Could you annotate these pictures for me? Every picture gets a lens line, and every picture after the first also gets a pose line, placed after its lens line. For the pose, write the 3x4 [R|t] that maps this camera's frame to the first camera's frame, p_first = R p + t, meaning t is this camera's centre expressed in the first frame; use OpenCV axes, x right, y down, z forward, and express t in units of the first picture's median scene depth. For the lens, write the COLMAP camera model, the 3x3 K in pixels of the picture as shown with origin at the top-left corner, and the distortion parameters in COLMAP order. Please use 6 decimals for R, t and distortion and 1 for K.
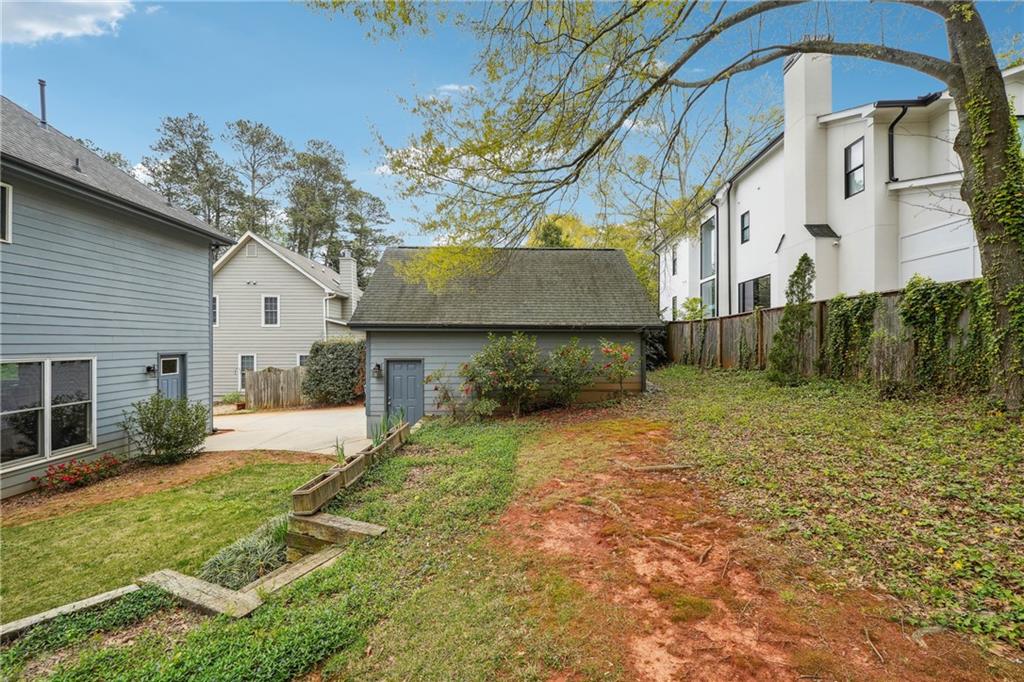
lens RADIAL K [[434.4, 0, 520.8], [0, 434.4, 342.5], [0, 0, 1]] dist [-0.017133, 0.005300]
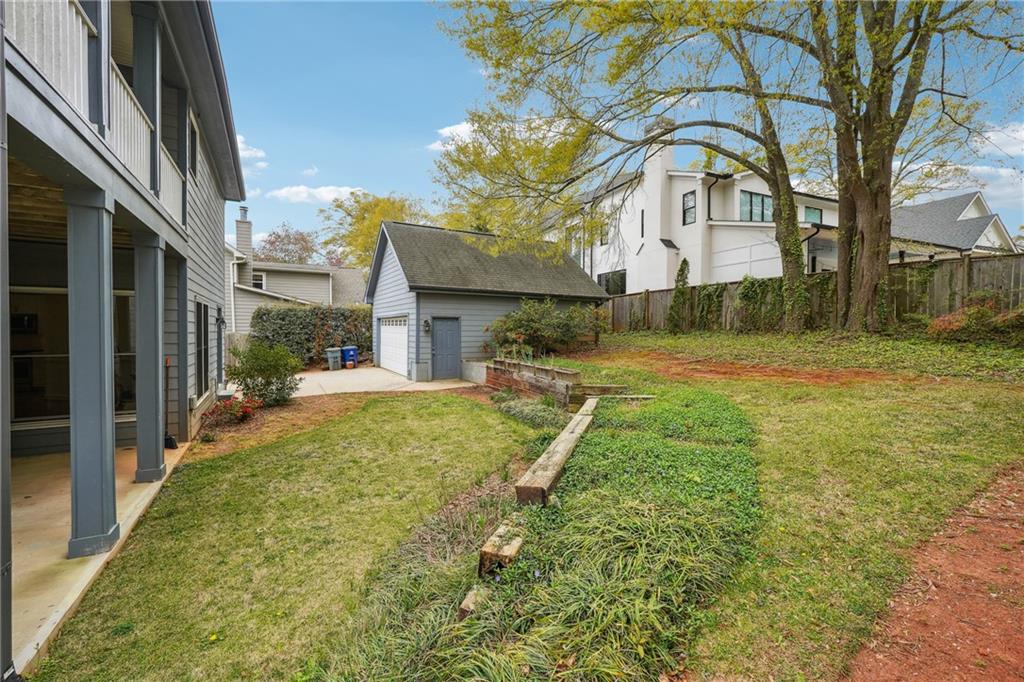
lens RADIAL K [[434.4, 0, 524.5], [0, 434.4, 334.5], [0, 0, 1]] dist [-0.017133, 0.005300]
pose [[0.883499, -0.000256, 0.468434, -0.687279], [-0.005503, 0.999925, 0.010926, 0.078797], [-0.468401, -0.012231, 0.883431, -0.211628]]
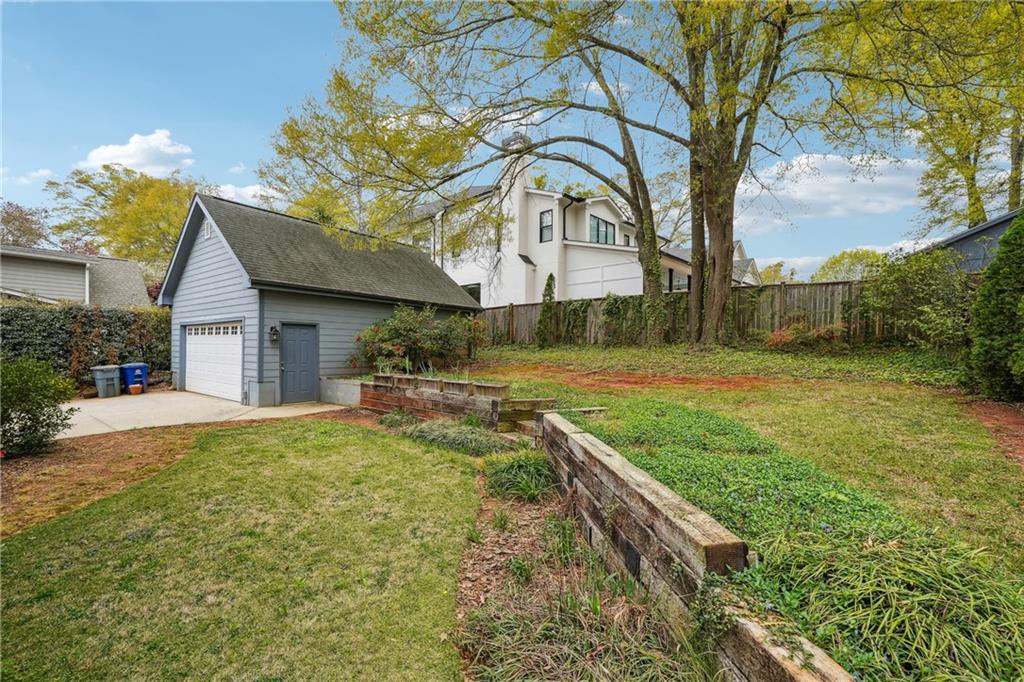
lens RADIAL K [[434.4, 0, 522.7], [0, 434.4, 353.1], [0, 0, 1]] dist [-0.017133, 0.005300]
pose [[0.630870, -0.000457, 0.775888, -0.748711], [-0.009135, 0.999926, 0.008017, 0.099327], [-0.775835, -0.012146, 0.630820, -0.009277]]
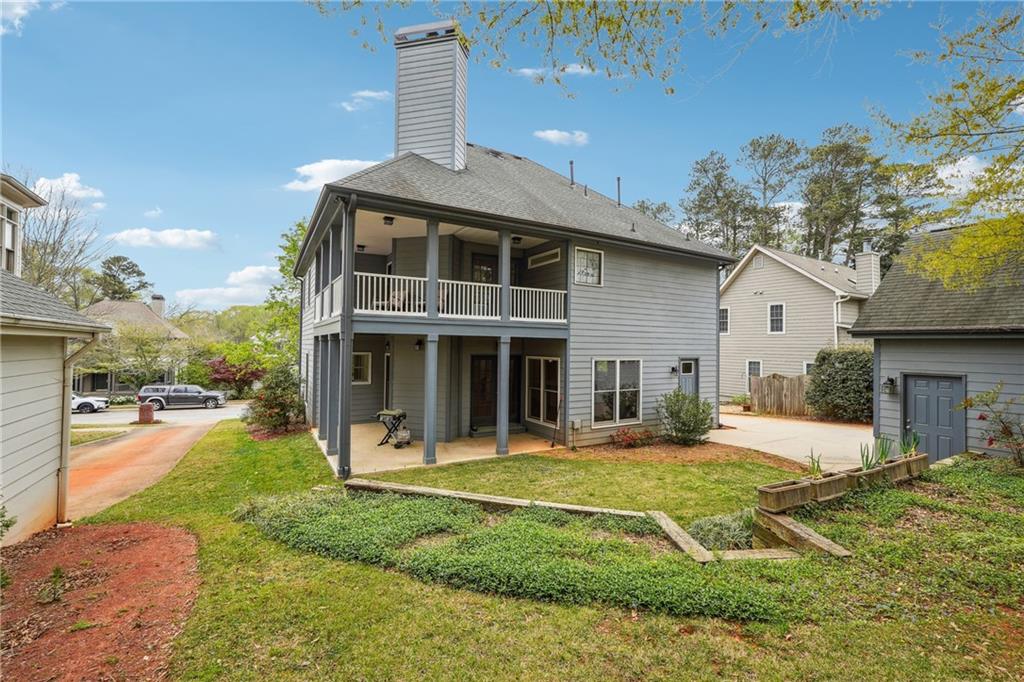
lens RADIAL K [[434.4, 0, 510.2], [0, 434.4, 337.3], [0, 0, 1]] dist [-0.017133, 0.005300]
pose [[0.454448, -0.009928, -0.890718, 0.081817], [-0.012500, 0.999768, -0.017521, -0.005723], [0.890685, 0.019096, 0.454219, -0.038622]]
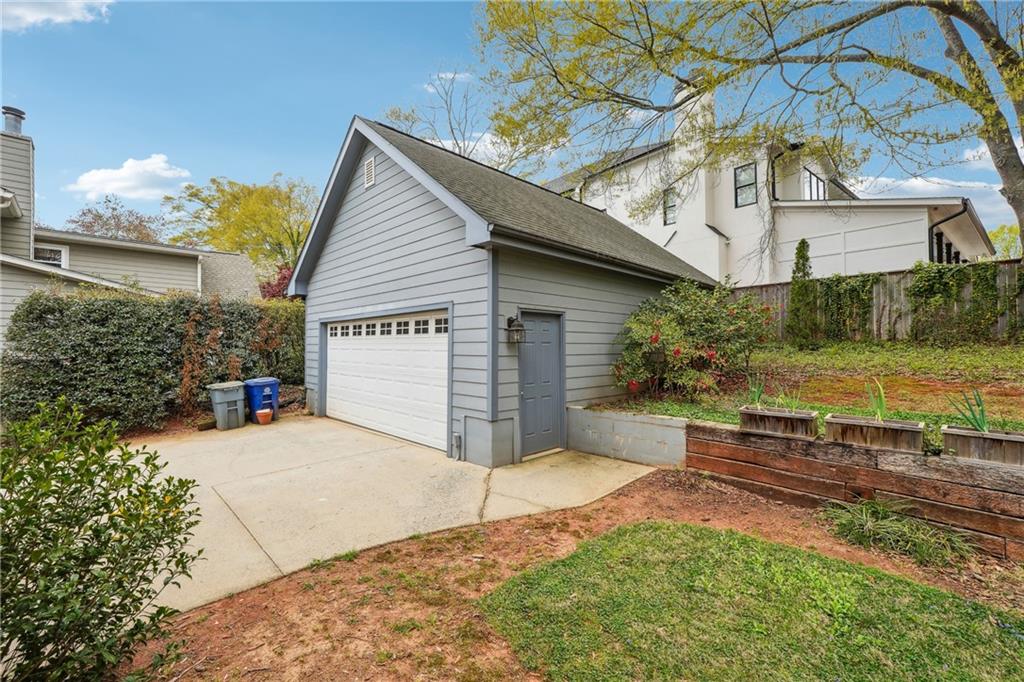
lens RADIAL K [[434.4, 0, 522.7], [0, 434.4, 341.7], [0, 0, 1]] dist [-0.017133, 0.005300]
pose [[0.734839, 0.007480, 0.678200, -0.697719], [0.003607, 0.999882, -0.014937, 0.090245], [-0.678232, 0.013422, 0.734726, 0.645918]]
